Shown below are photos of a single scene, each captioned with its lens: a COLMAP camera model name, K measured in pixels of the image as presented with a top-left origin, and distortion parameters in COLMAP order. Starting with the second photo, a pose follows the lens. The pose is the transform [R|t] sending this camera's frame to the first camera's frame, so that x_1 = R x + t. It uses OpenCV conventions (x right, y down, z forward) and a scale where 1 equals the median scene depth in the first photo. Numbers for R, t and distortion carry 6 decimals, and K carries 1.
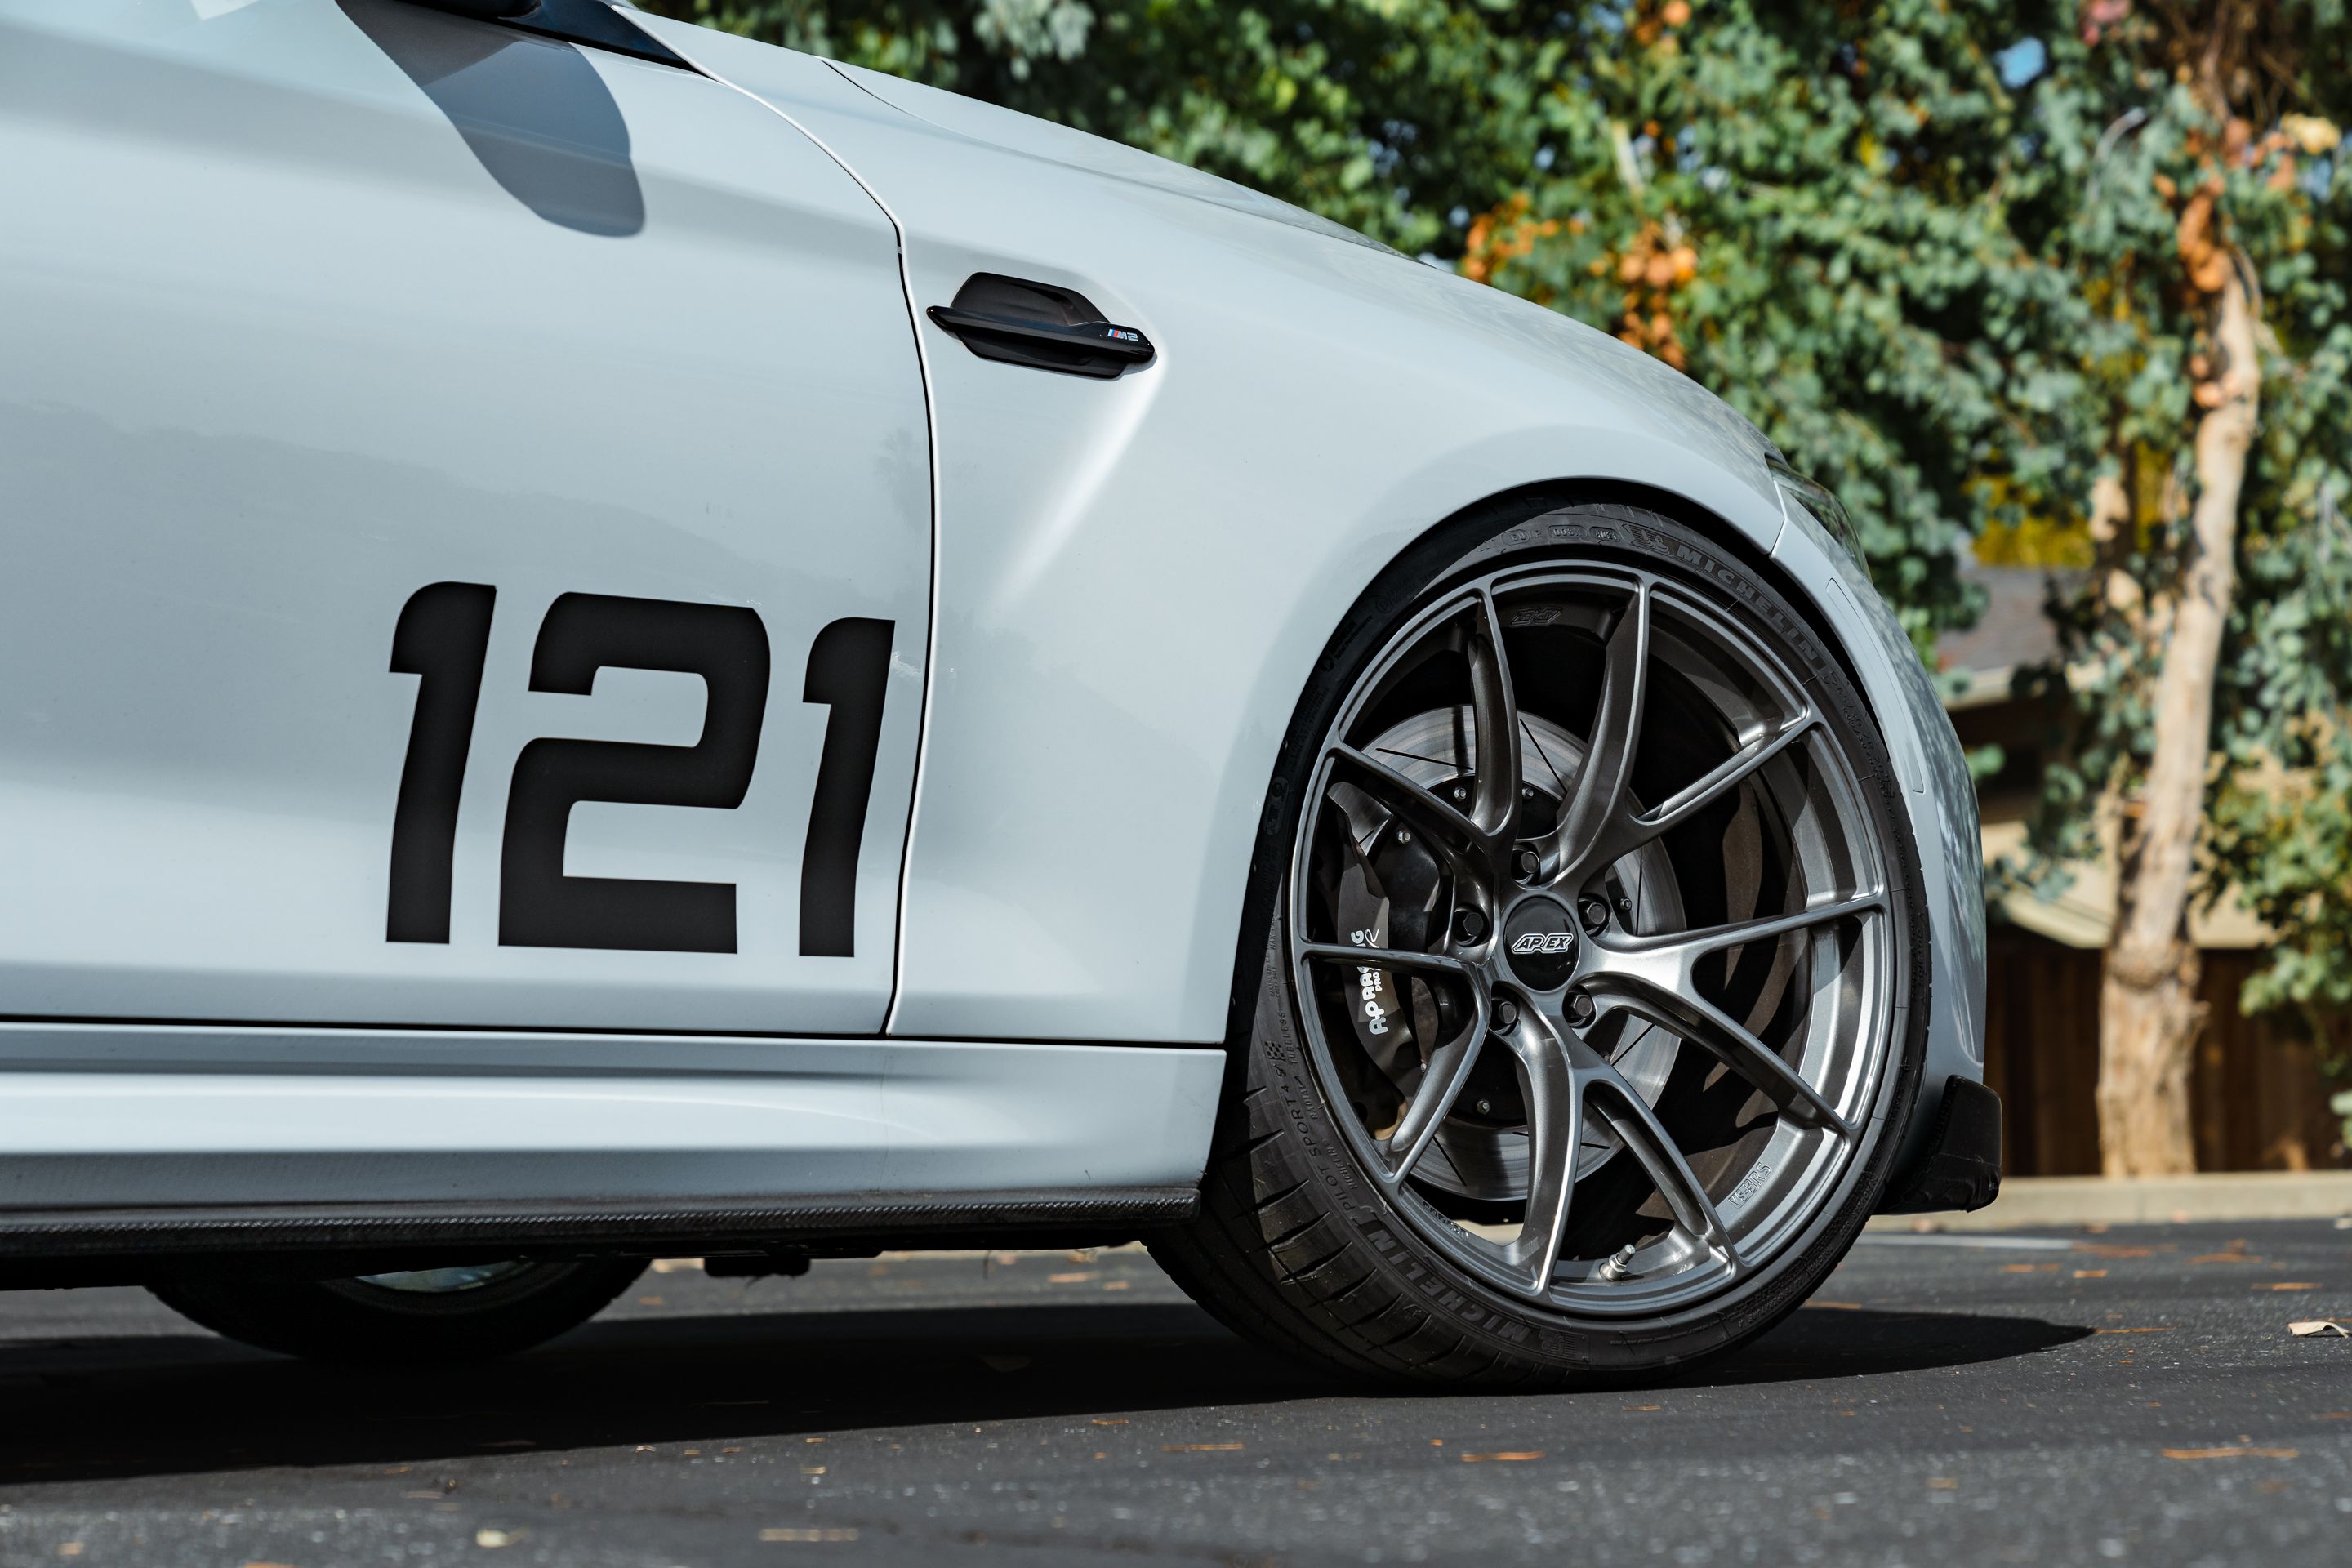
lens RADIAL K [[4865.9, 0, 1182.2], [0, 4865.9, 774.0], [0, 0, 1]] dist [0.033896, -0.099900]
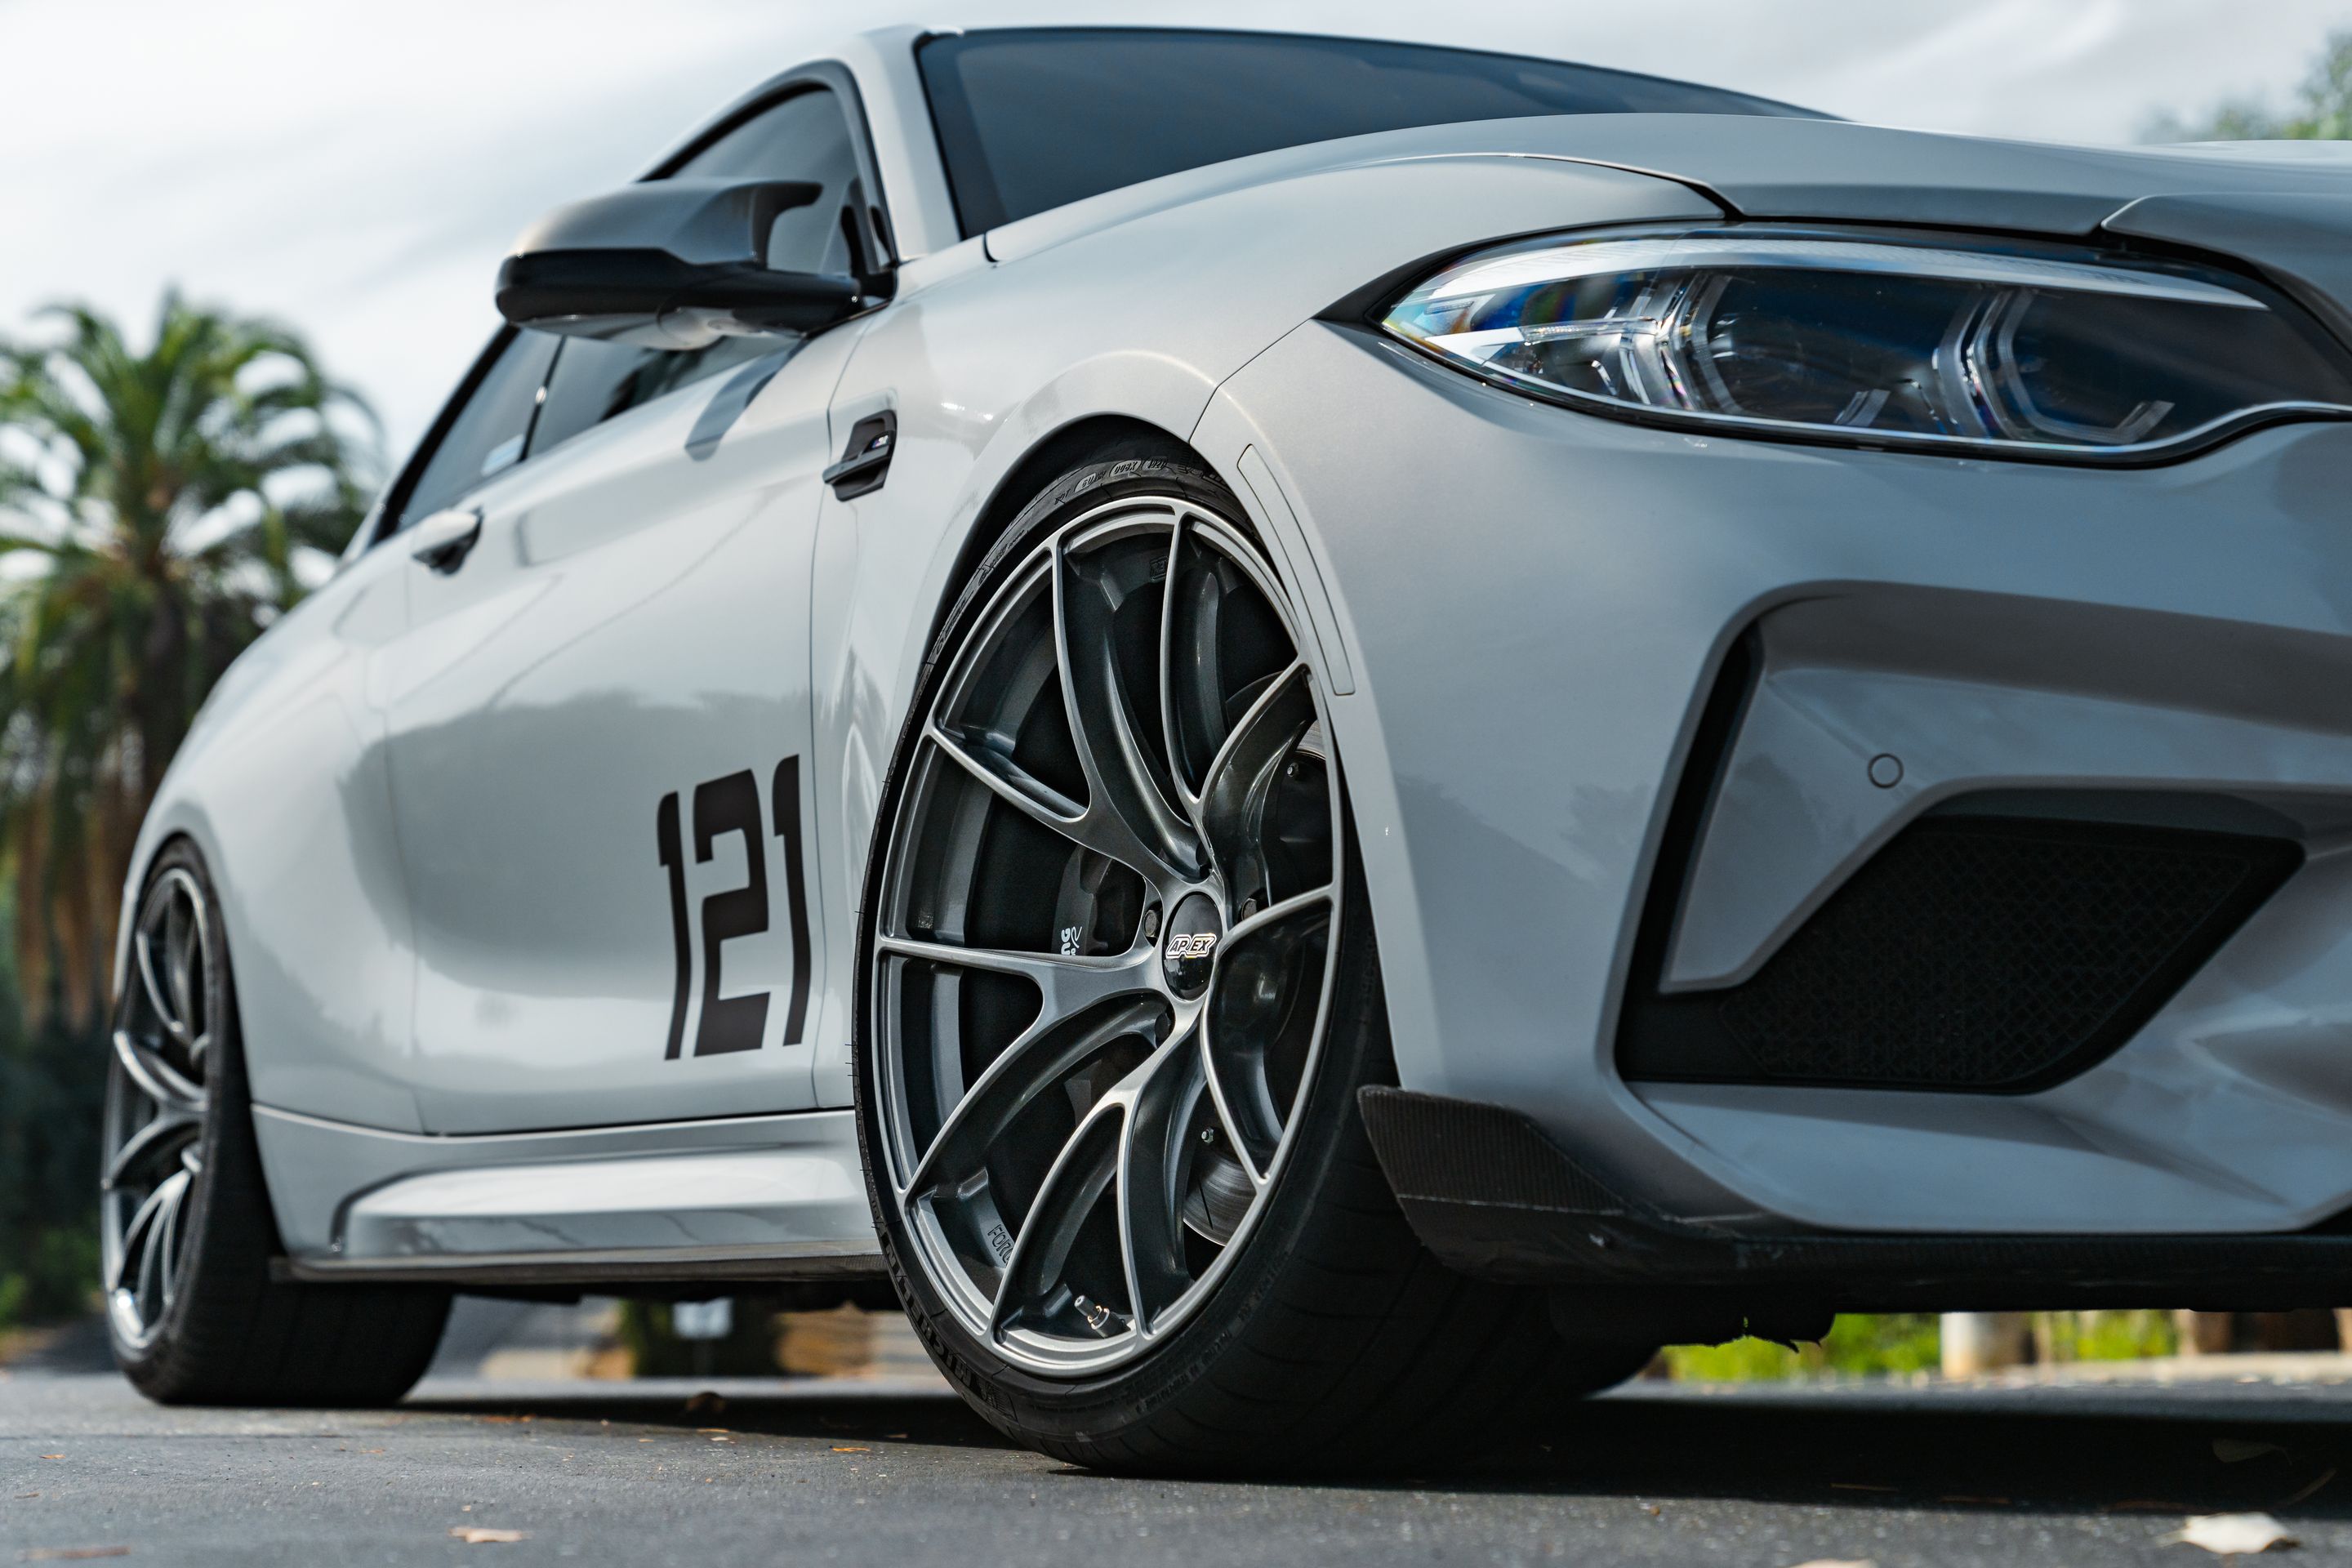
lens RADIAL K [[4667.2, 0, 1175.7], [0, 4667.2, 790.6], [0, 0, 1]] dist [0.031670, 0.022982]
pose [[-0.304223, -0.079533, -0.949275, 0.269114], [0.091566, 0.989453, -0.112245, 0.030693], [0.948190, -0.121069, -0.293732, 0.388456]]
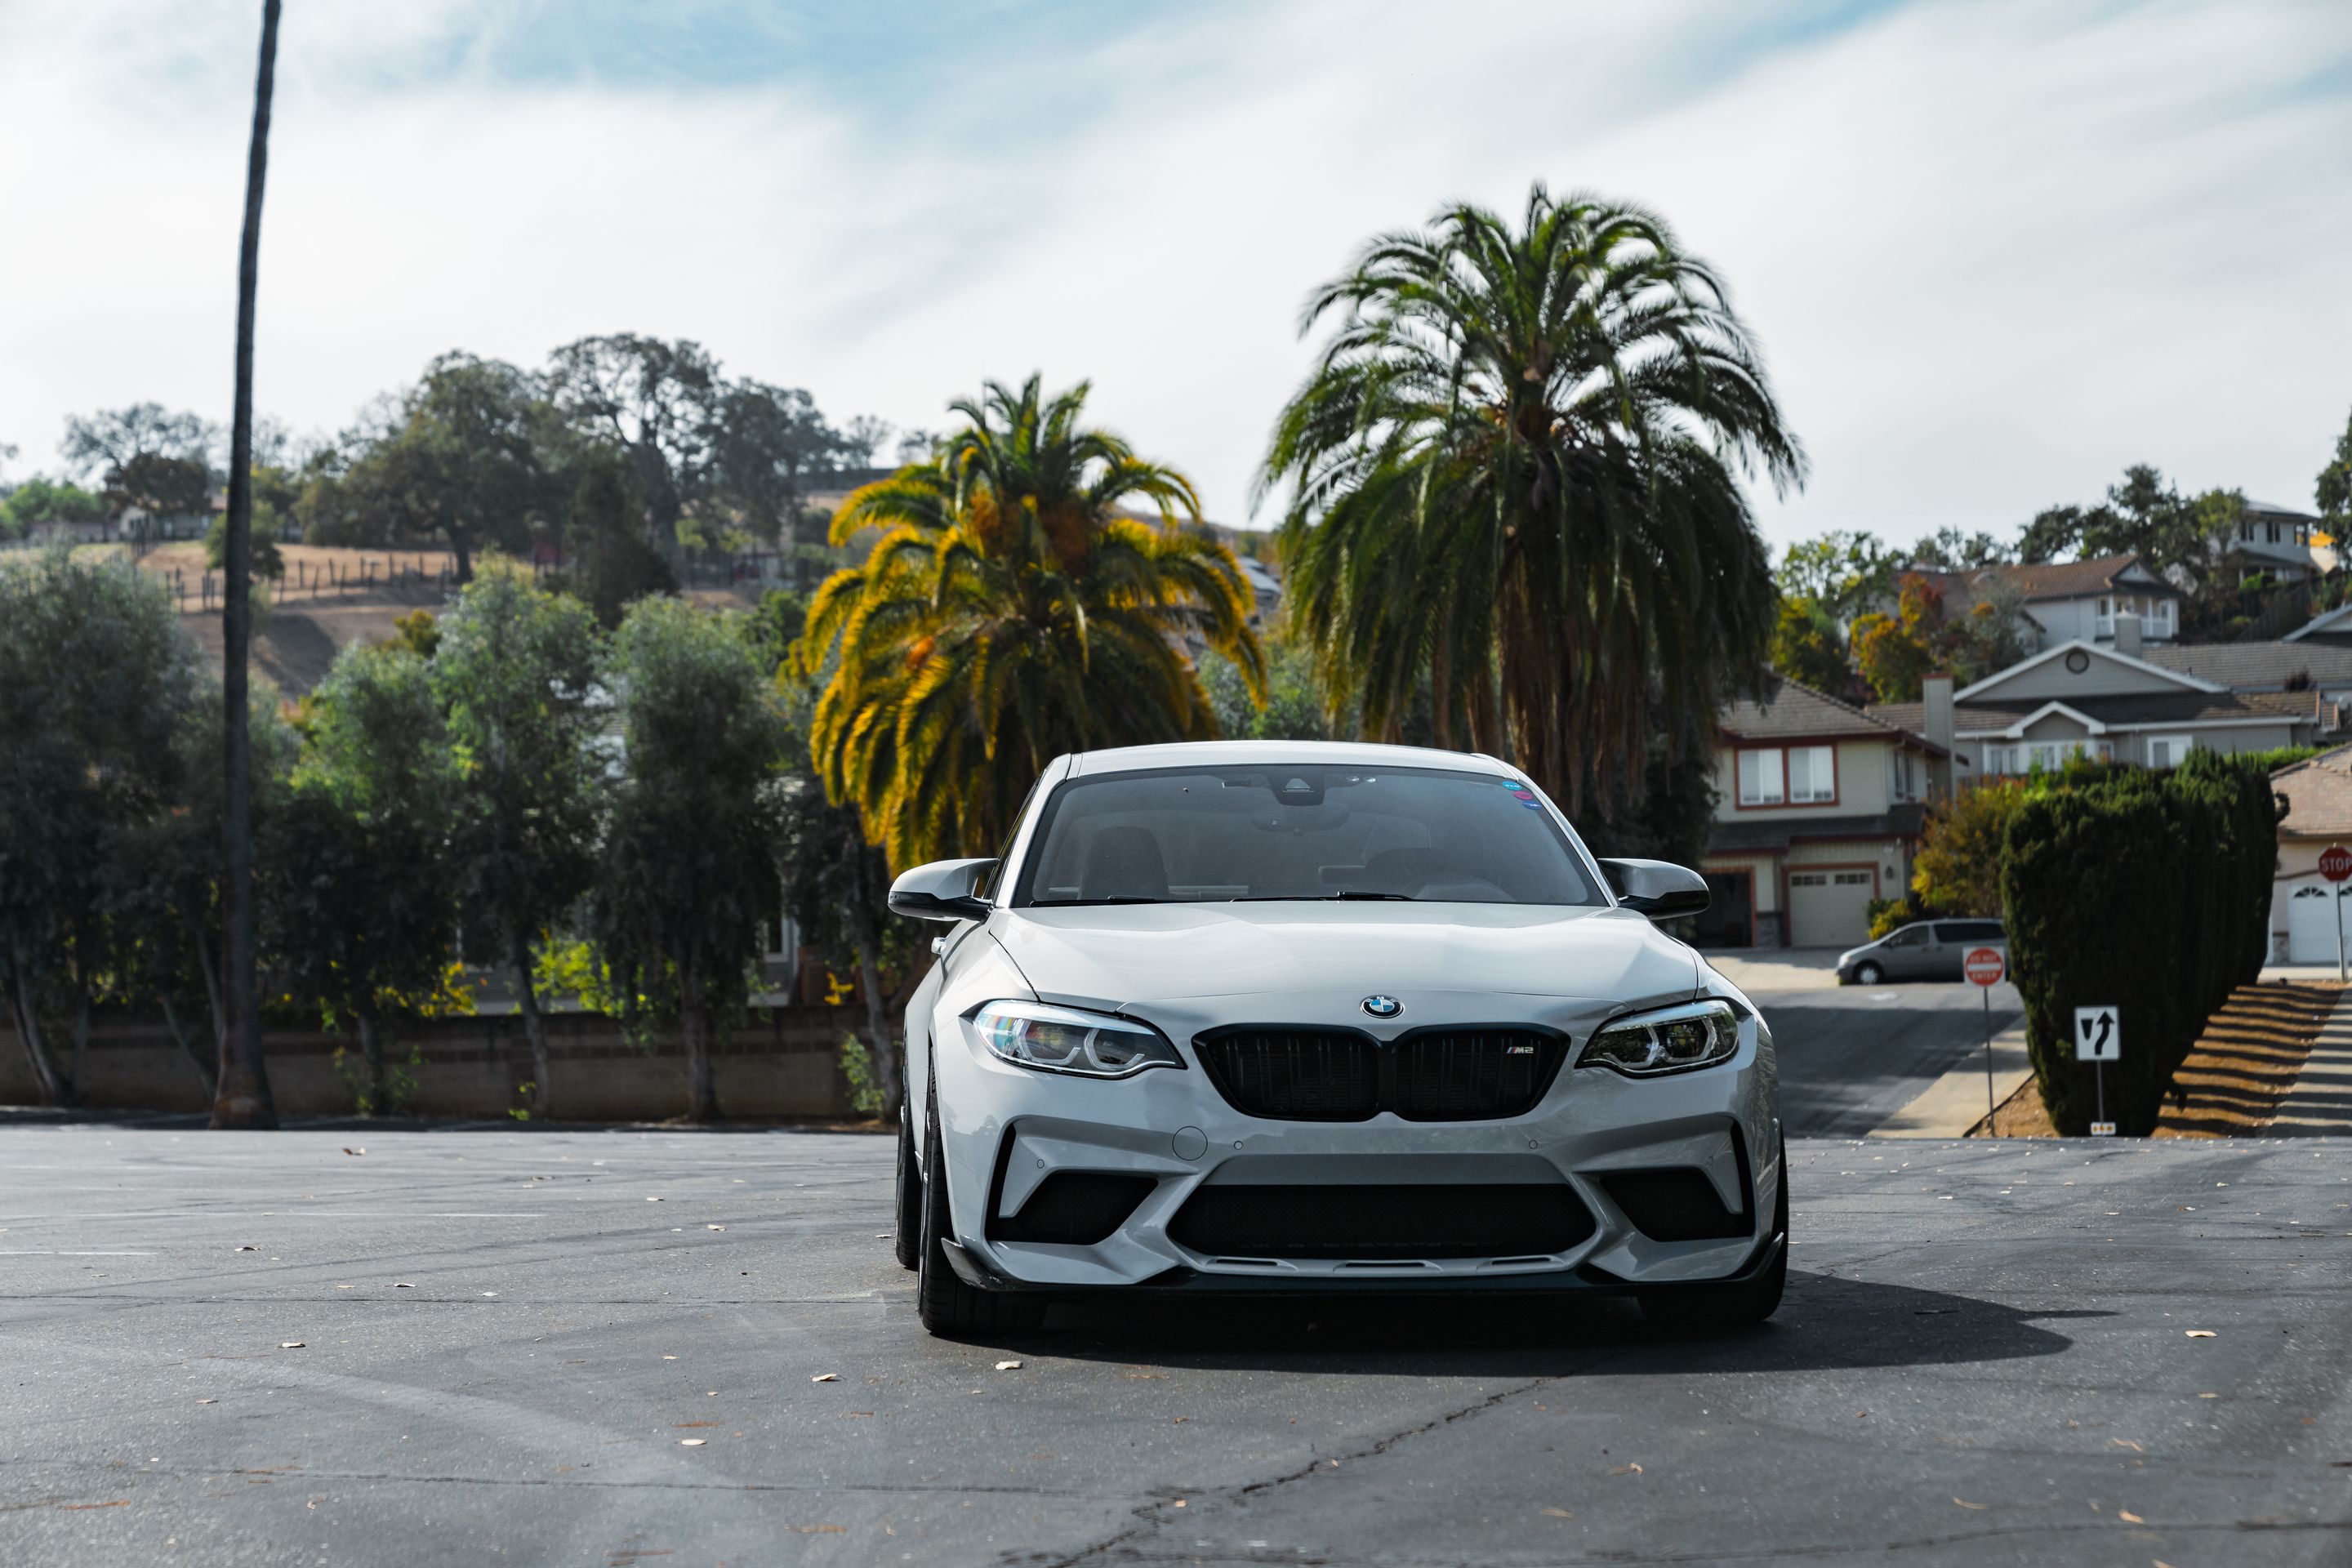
lens RADIAL K [[4667.2, 0, 1175.7], [0, 4667.2, 790.6], [0, 0, 1]] dist [0.031670, 0.022982]
pose [[-0.605142, -0.007239, -0.796085, 0.705260], [0.088418, 0.993161, -0.076241, 0.008261], [0.791193, -0.116525, -0.600363, 0.883815]]
